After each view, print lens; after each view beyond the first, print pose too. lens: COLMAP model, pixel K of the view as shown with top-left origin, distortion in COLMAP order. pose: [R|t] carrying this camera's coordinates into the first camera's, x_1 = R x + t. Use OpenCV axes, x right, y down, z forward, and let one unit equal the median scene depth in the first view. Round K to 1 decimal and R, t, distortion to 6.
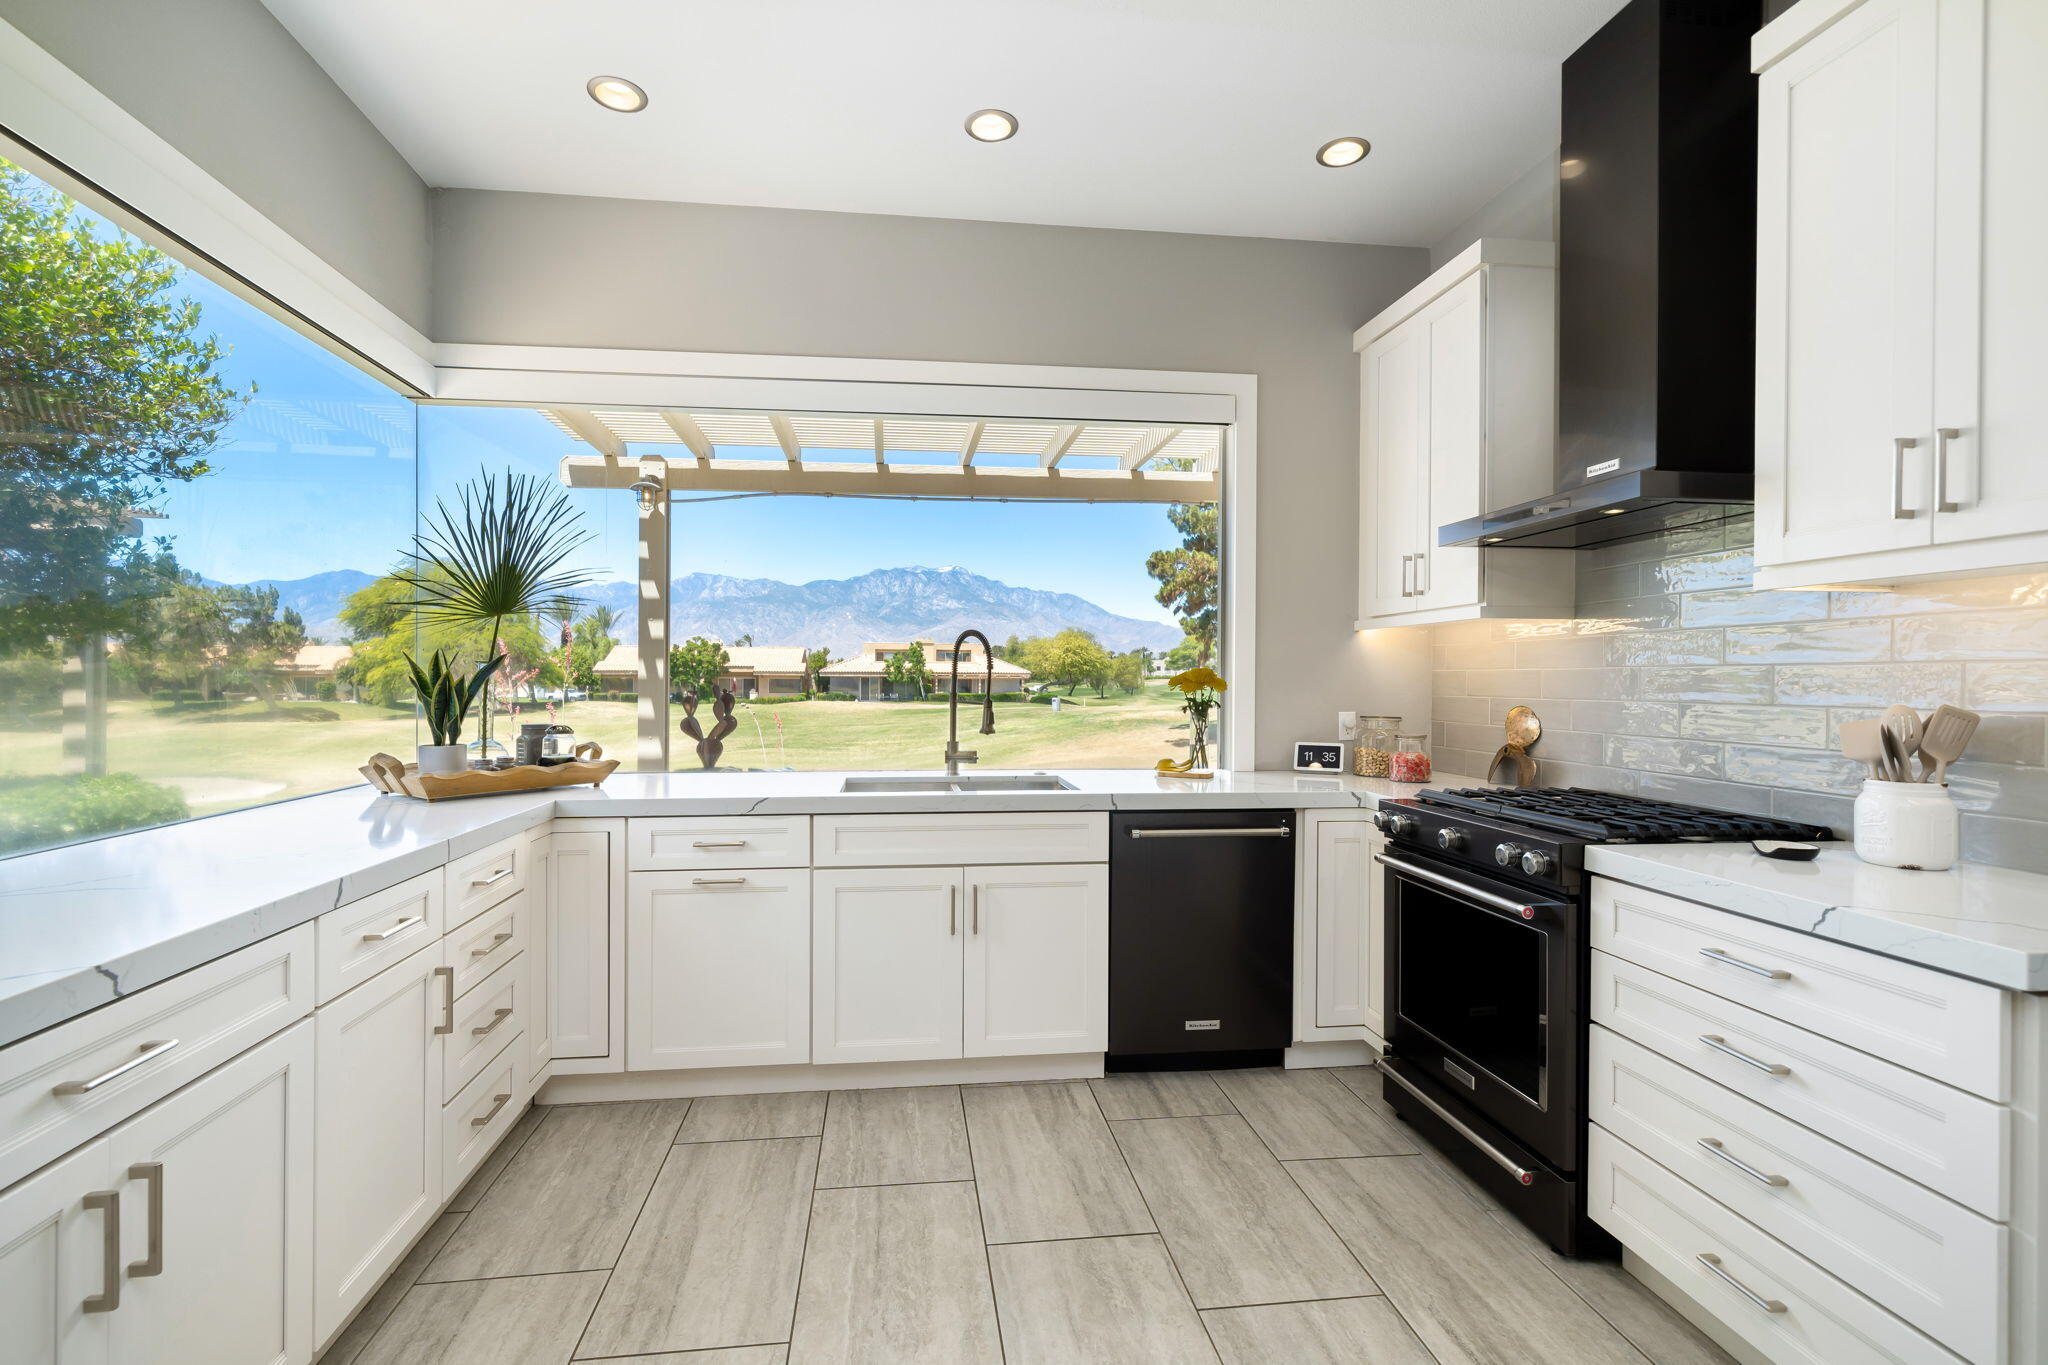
lens RADIAL K [[923.6, 0, 1007.0], [0, 923.6, 683.5], [0, 0, 1]] dist [0.004449, -0.000131]
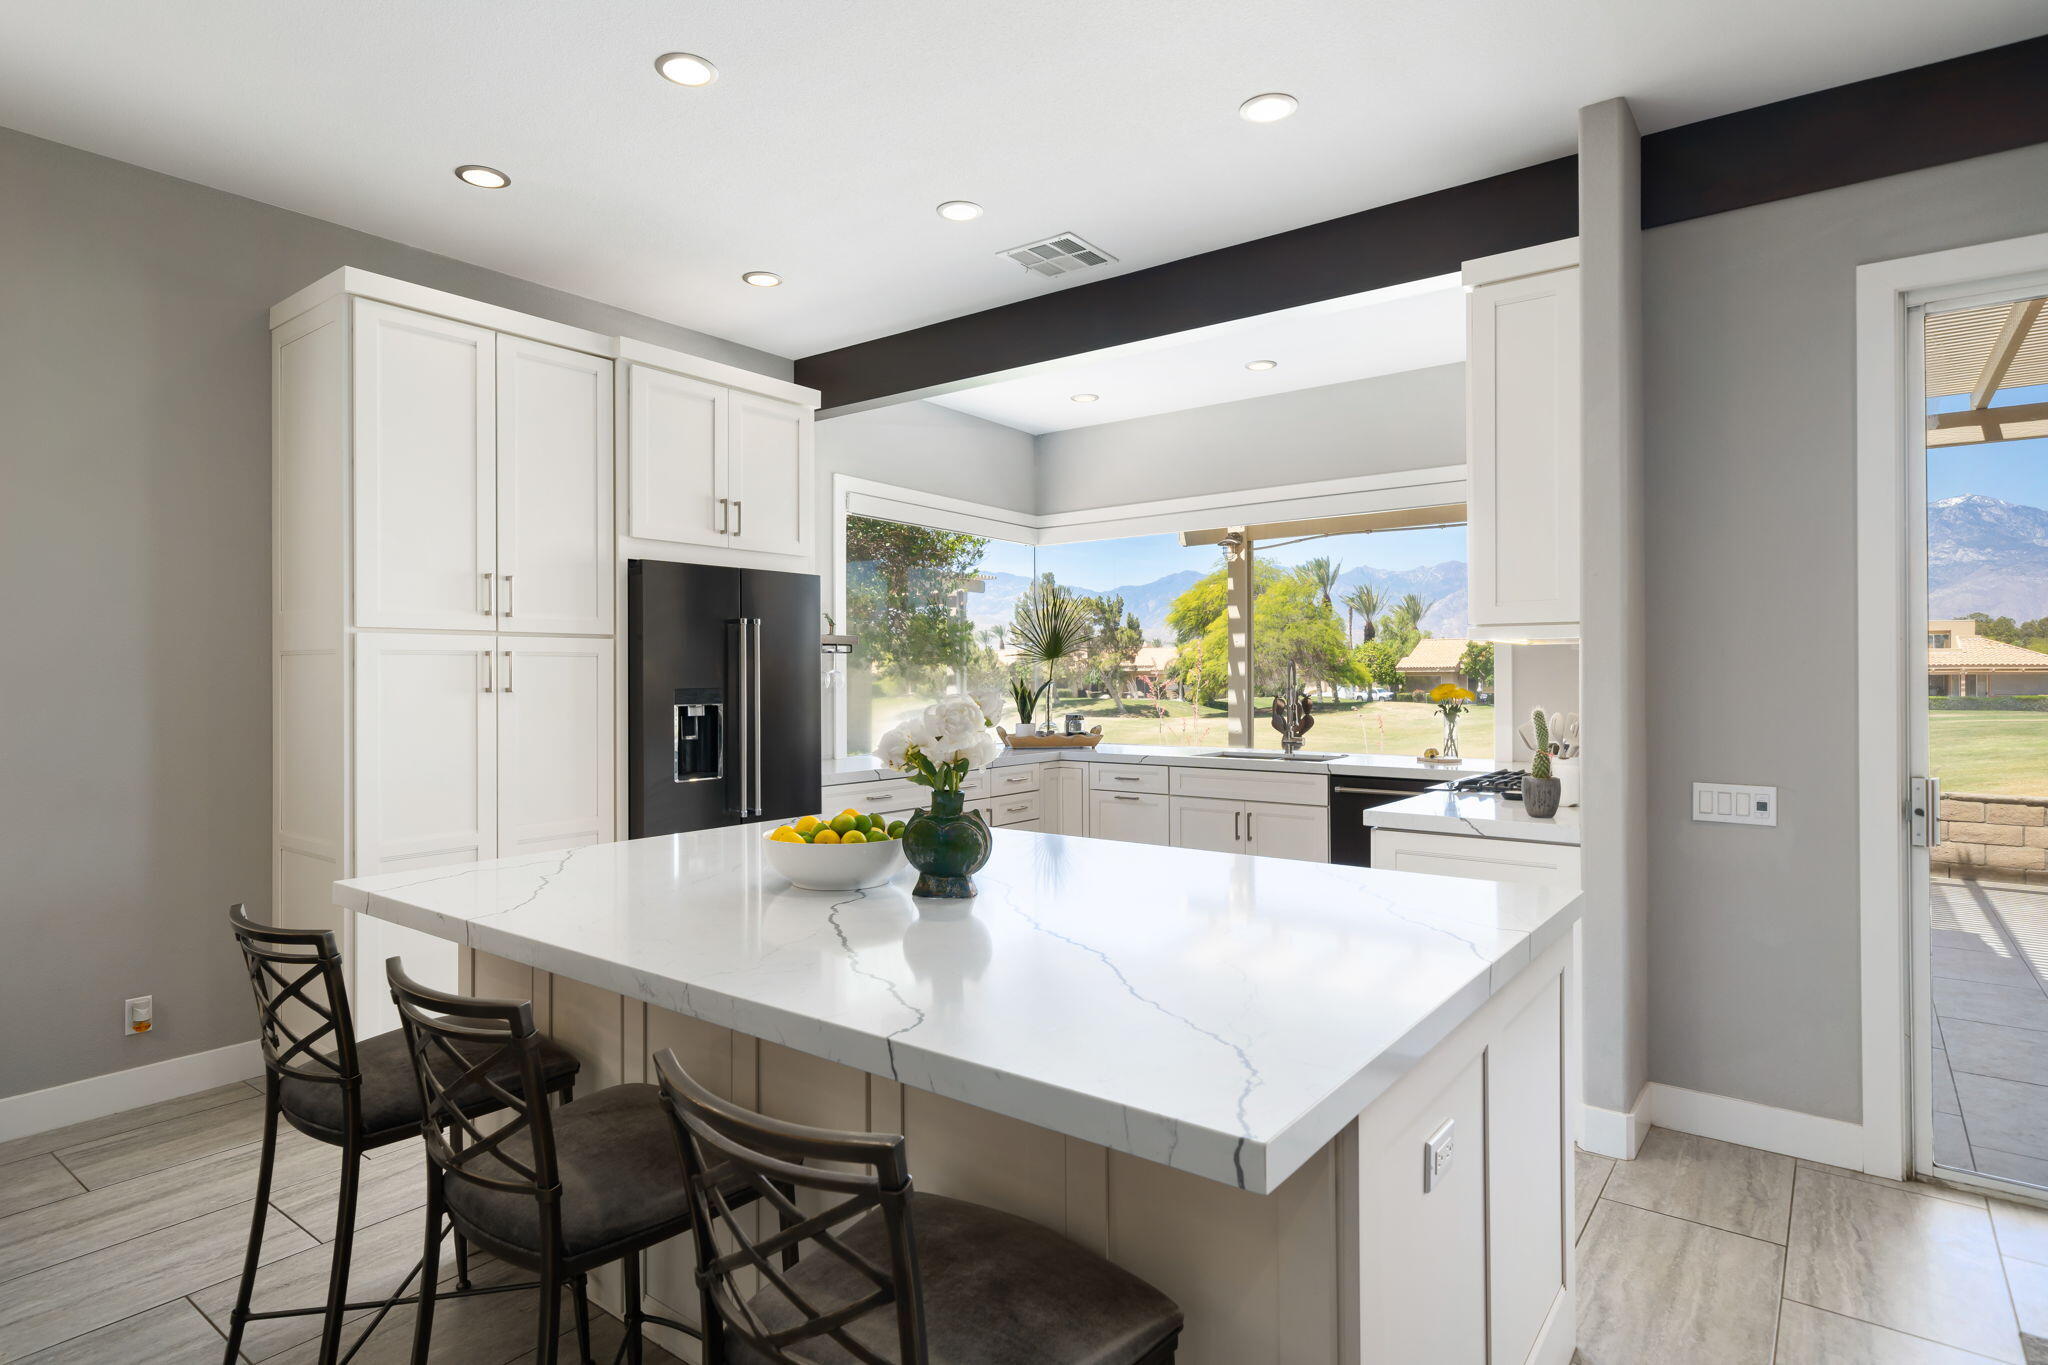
lens RADIAL K [[1100.6, 0, 1019.2], [0, 1100.6, 668.7], [0, 0, 1]] dist [-0.002802, 0.003099]
pose [[0.717081, -0.010717, -0.696907, 0.068326], [0.002603, 0.999916, -0.012698, -0.001481], [0.696985, 0.007292, 0.717049, -0.048165]]
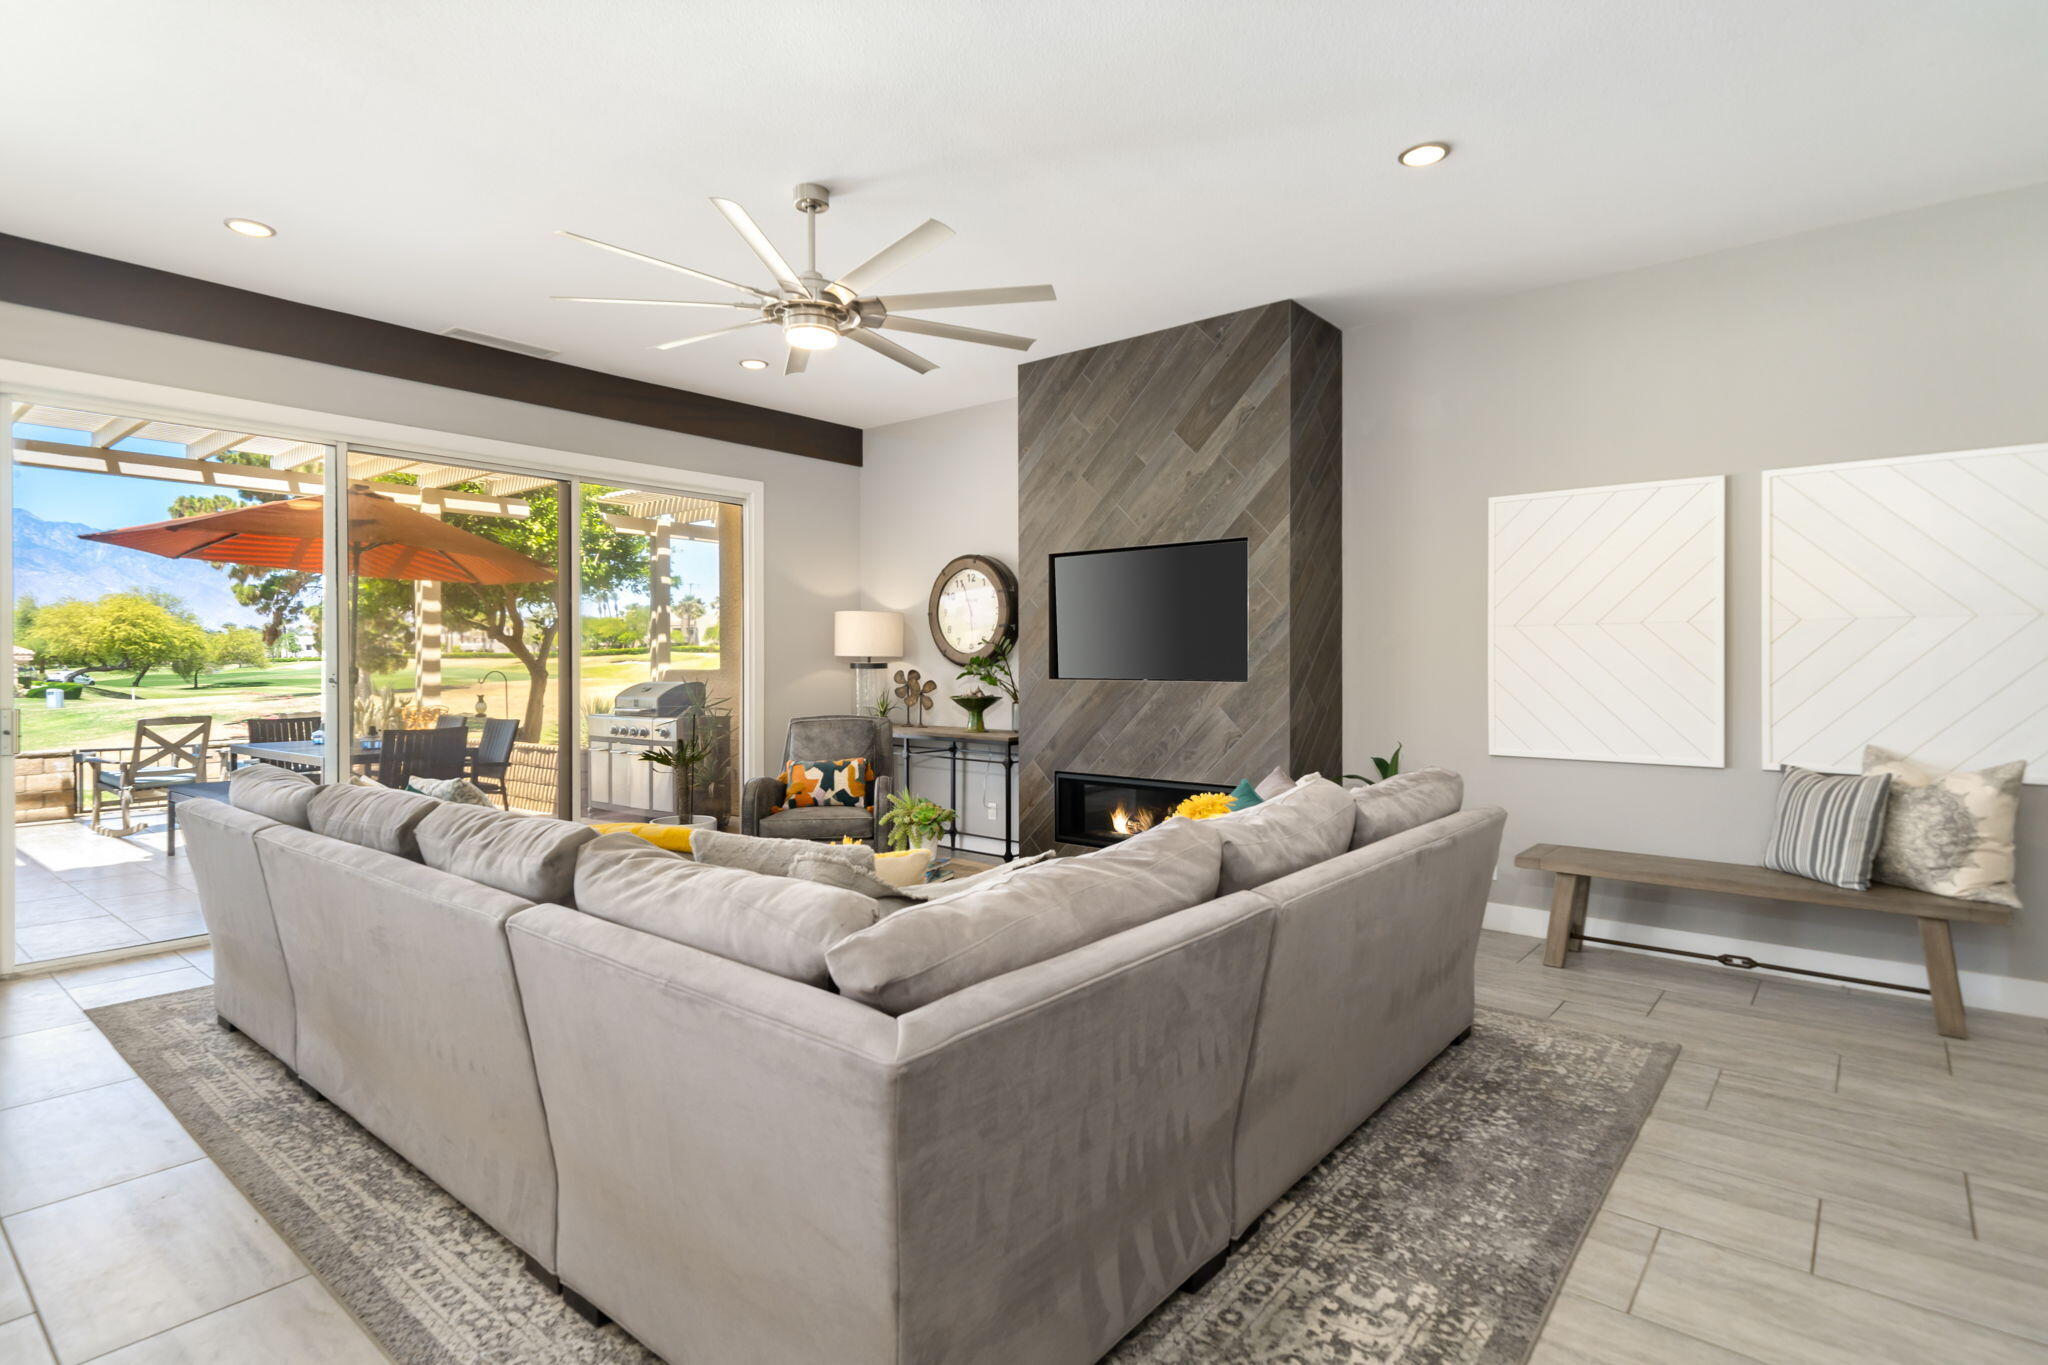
lens RADIAL K [[1032.3, 0, 1016.1], [0, 1032.3, 662.2], [0, 0, 1]] dist [0.010544, -0.000277]
pose [[0.730621, -0.007433, 0.682743, 0.063505], [0.008849, 0.999960, 0.001418, 0.000862], [-0.682726, 0.005006, 0.730657, -0.094011]]
